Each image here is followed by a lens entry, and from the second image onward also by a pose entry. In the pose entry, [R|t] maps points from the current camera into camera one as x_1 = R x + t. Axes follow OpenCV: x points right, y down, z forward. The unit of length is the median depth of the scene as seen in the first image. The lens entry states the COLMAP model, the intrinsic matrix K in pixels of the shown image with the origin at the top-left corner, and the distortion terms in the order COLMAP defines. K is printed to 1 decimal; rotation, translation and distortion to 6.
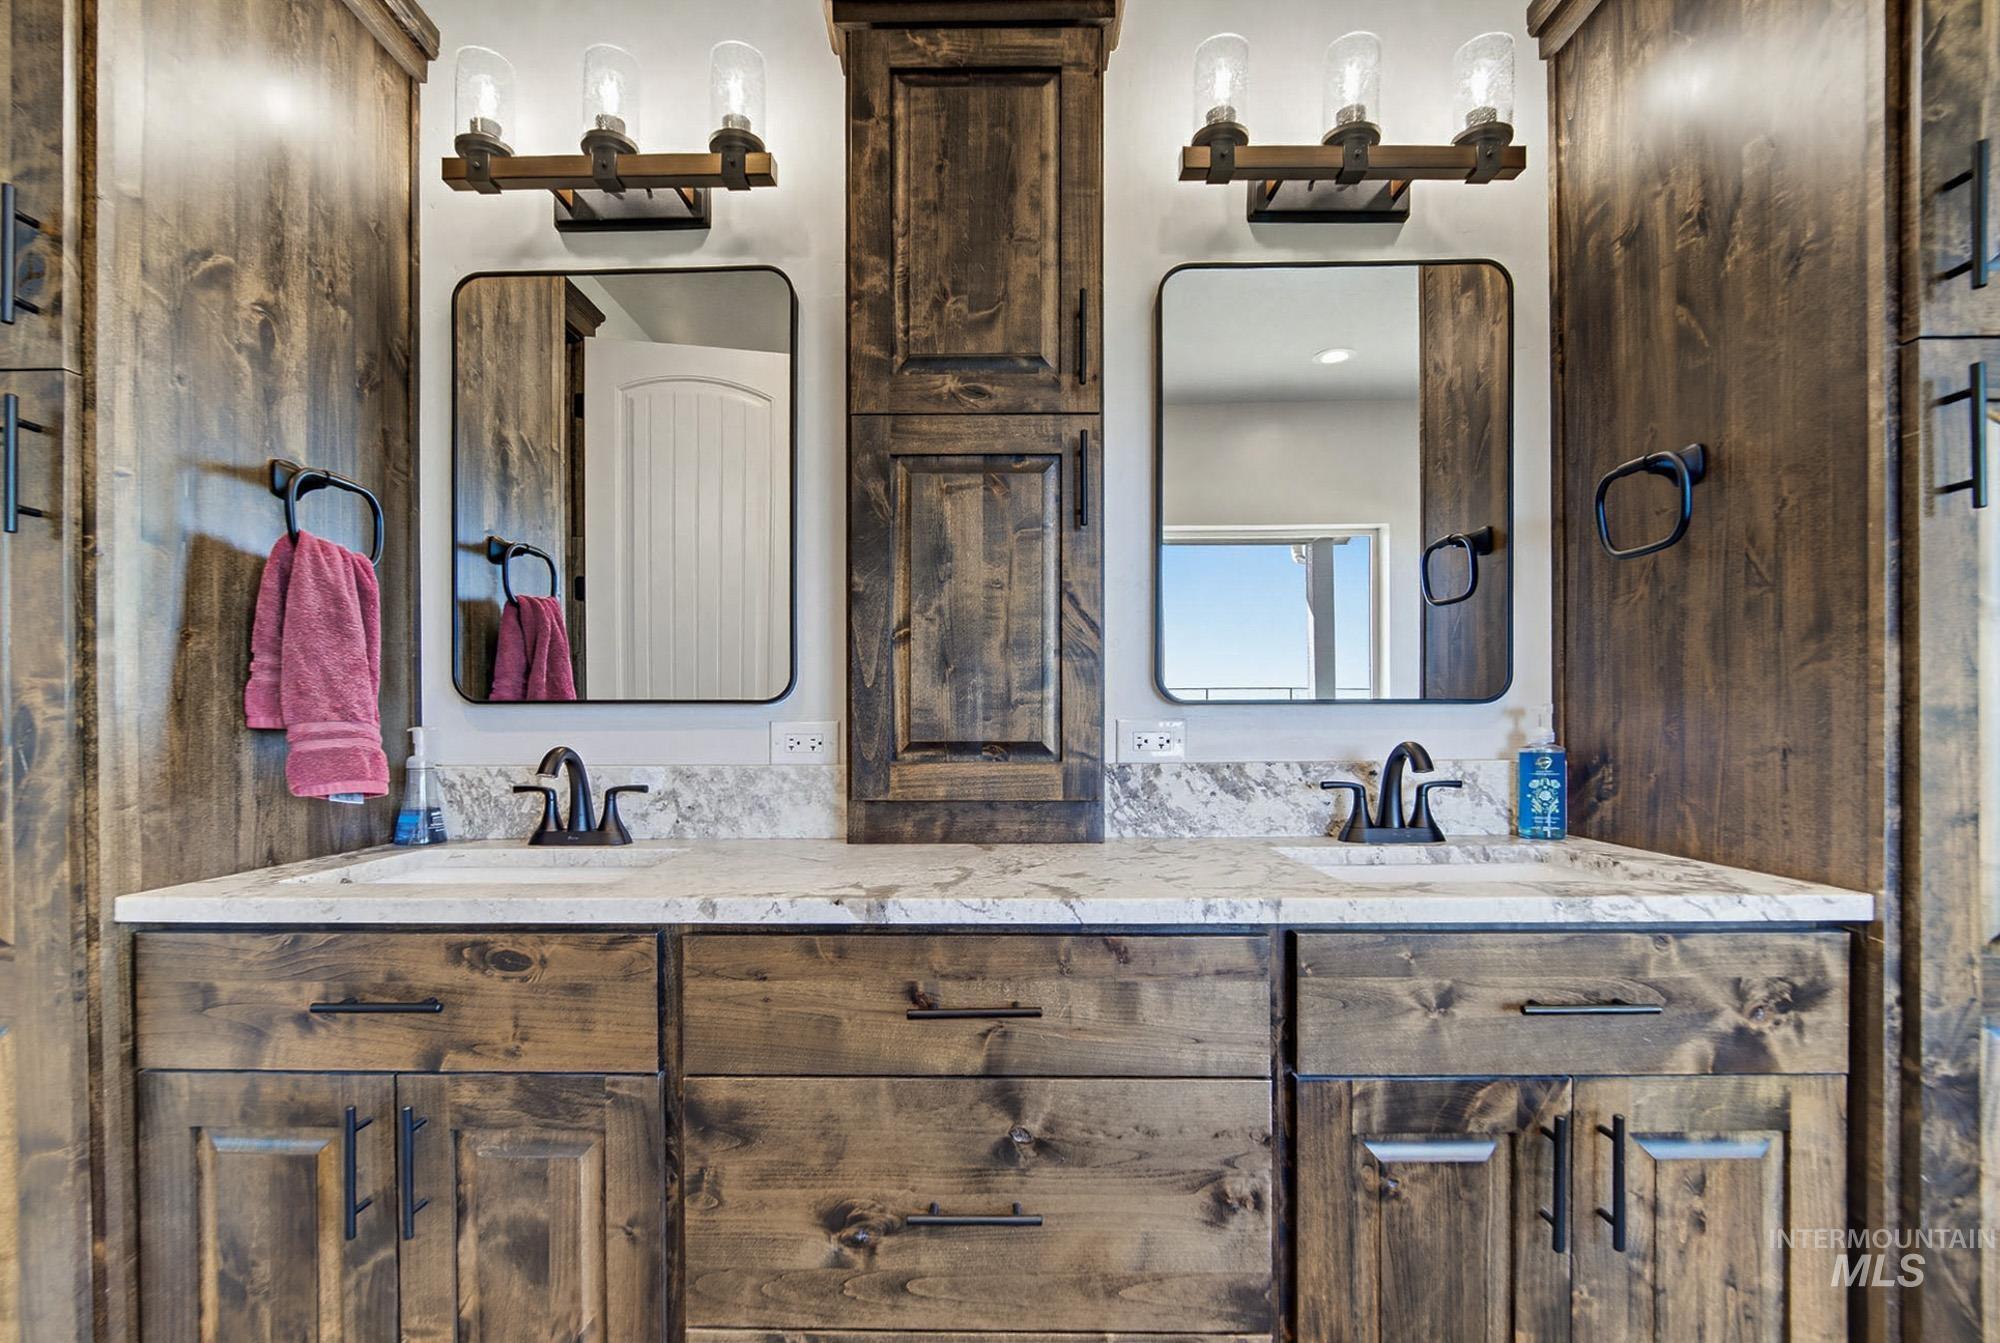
lens RADIAL K [[907.5, 0, 968.7], [0, 907.5, 720.7], [0, 0, 1]] dist [-0.004928, -0.001991]
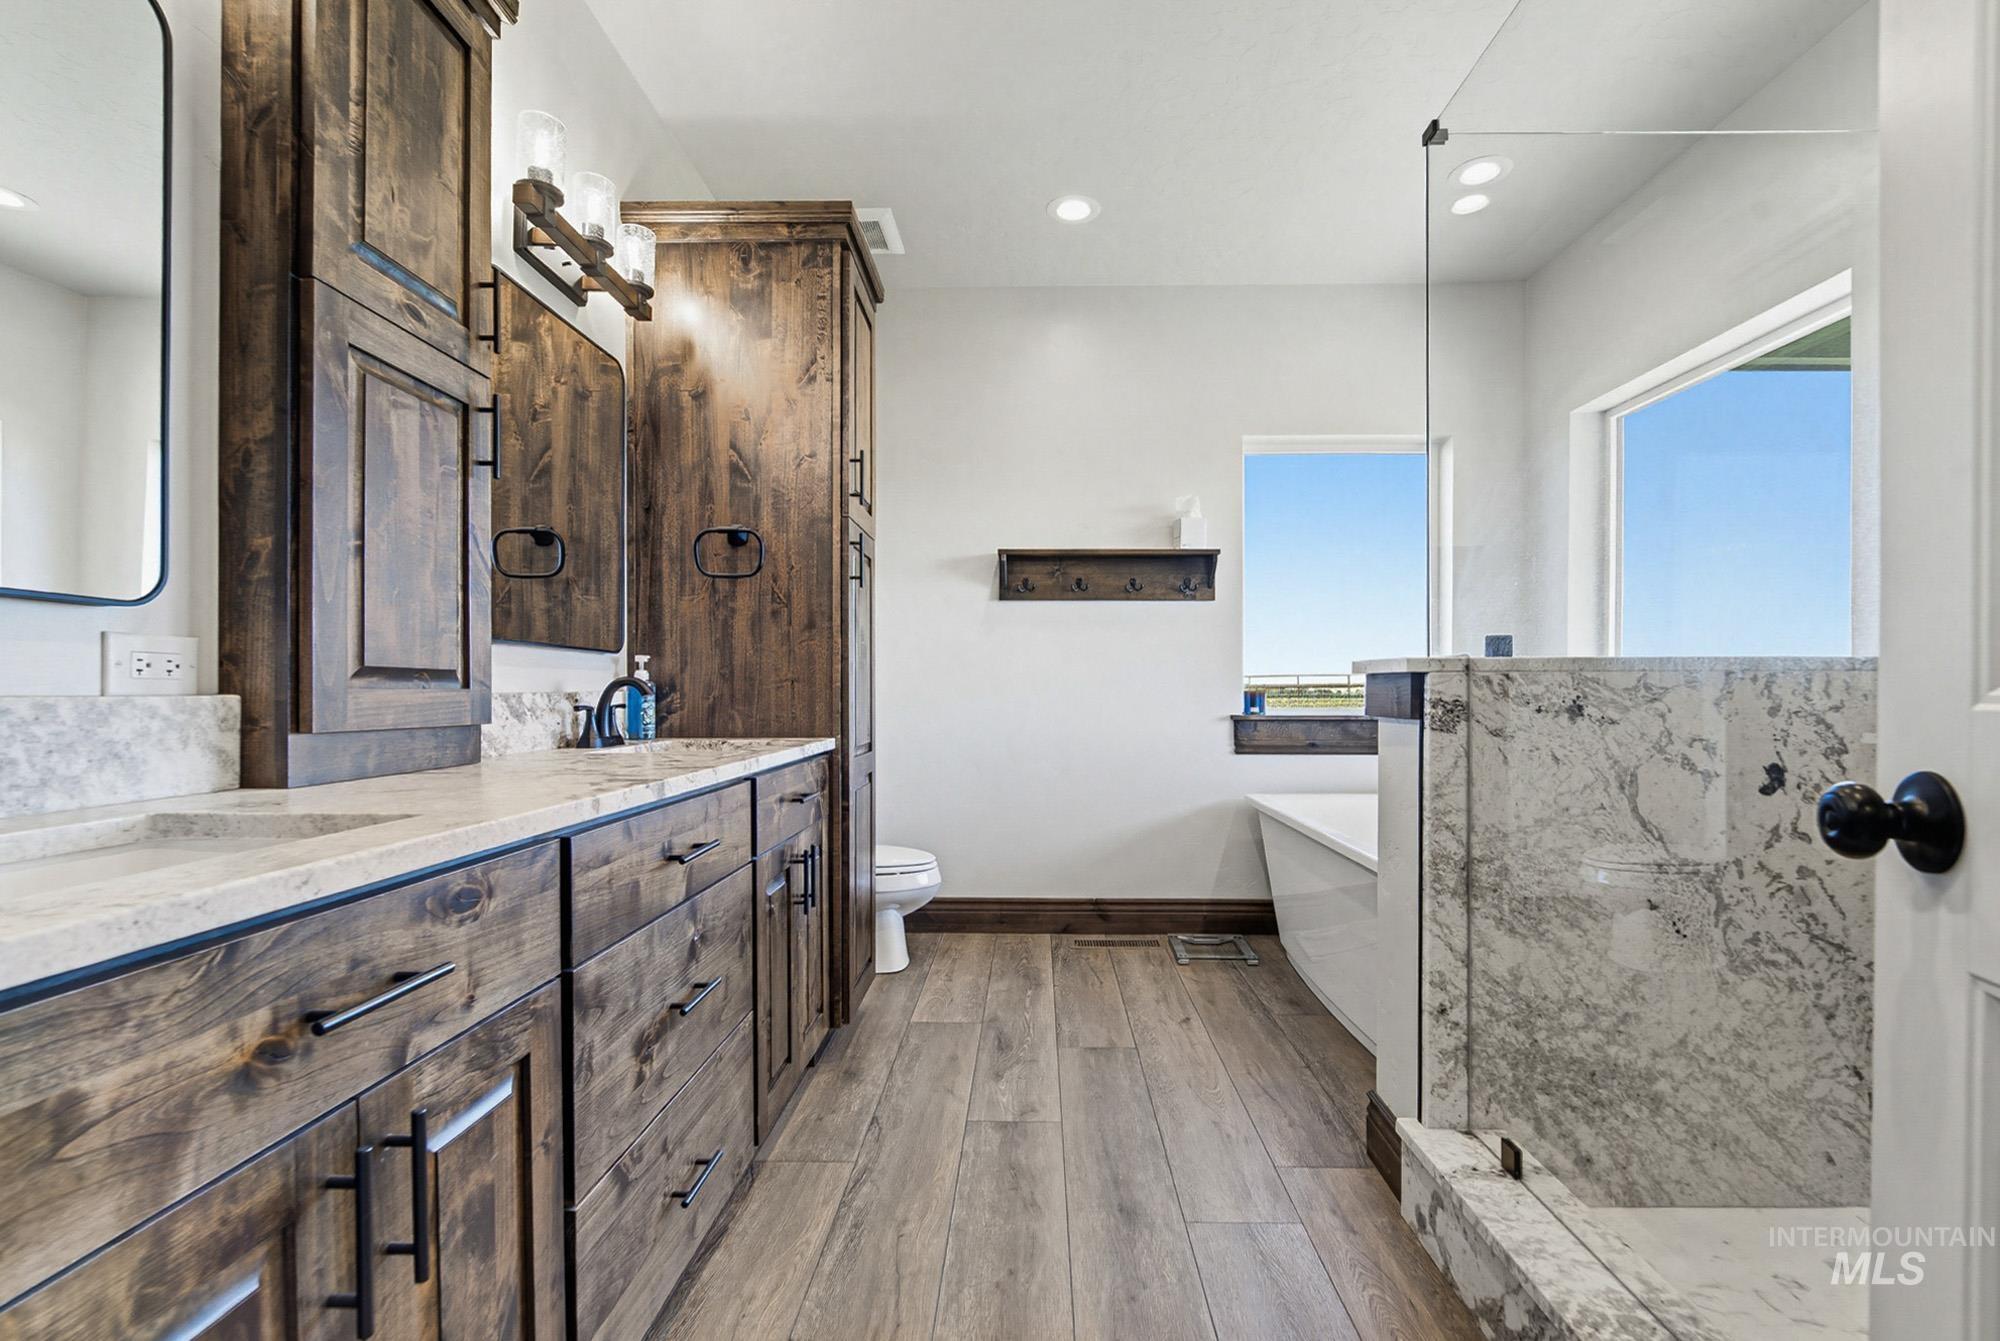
lens RADIAL K [[907.5, 0, 1046.3], [0, 907.5, 695.1], [0, 0, 1]] dist [-0.004928, -0.001991]
pose [[-0.038867, 0.000673, 0.999244, -1.130637], [0.000021, 1.000000, -0.000673, 0.059896], [-0.999244, -0.000005, -0.038867, 0.399453]]
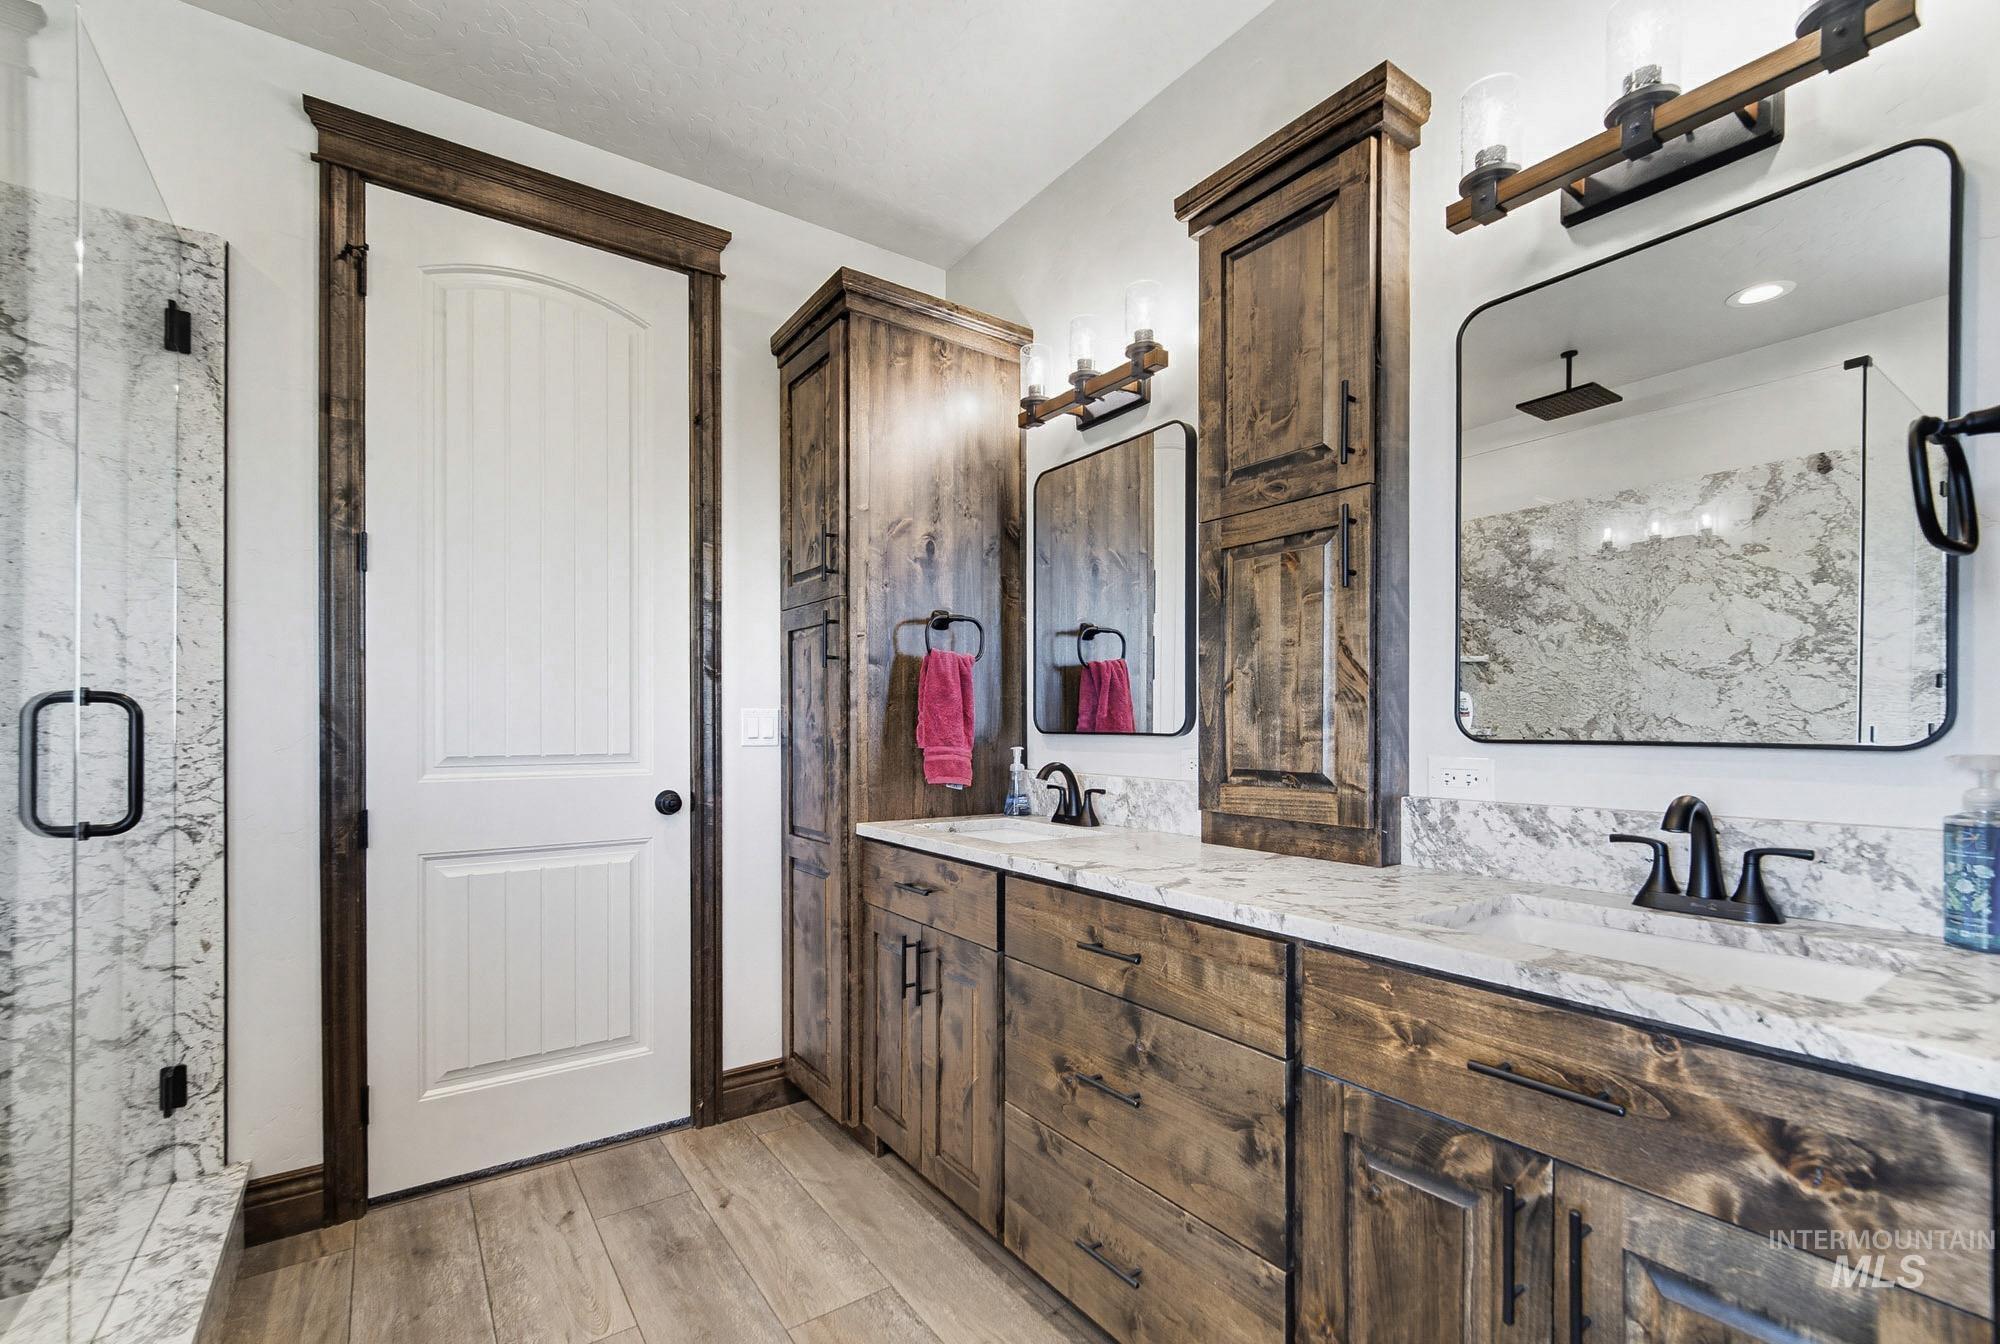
lens RADIAL K [[864.2, 0, 984.3], [0, 864.2, 718.2], [0, 0, 1]] dist [0.007604, -0.001580]
pose [[0.586123, -0.002309, -0.810219, 0.824965], [-0.000779, 0.999994, -0.003414, -0.050246], [0.810222, 0.002632, 0.586117, -0.012514]]
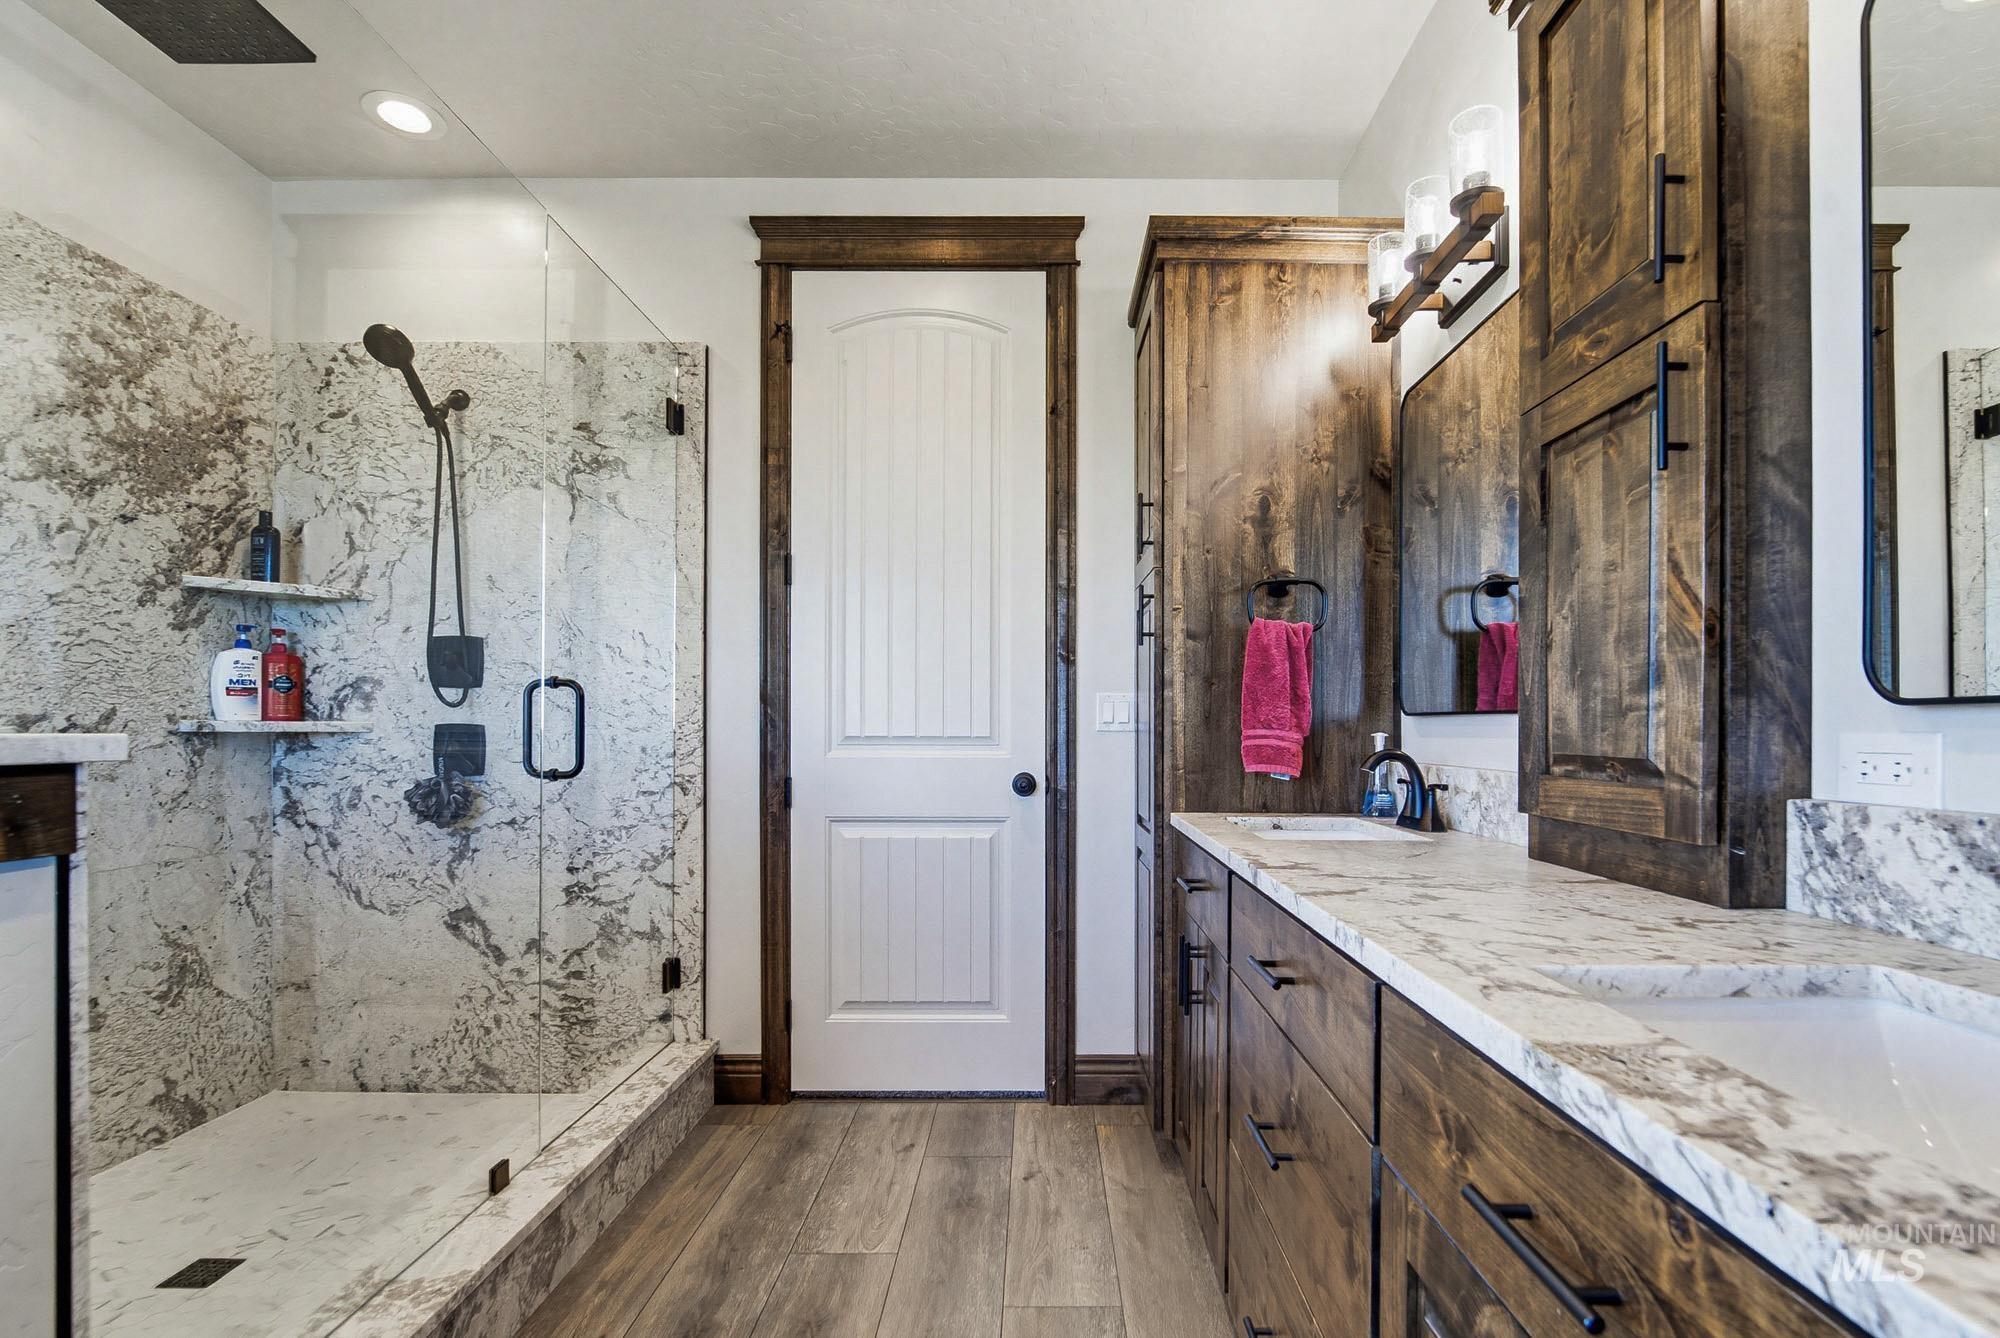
lens RADIAL K [[907.5, 0, 1036.3], [0, 907.5, 723.0], [0, 0, 1]] dist [-0.004928, -0.001991]
pose [[0.027701, -0.001158, -0.999616, 0.945672], [-0.000826, 0.999999, -0.001181, -0.007469], [0.999616, 0.000859, 0.027700, 0.515314]]
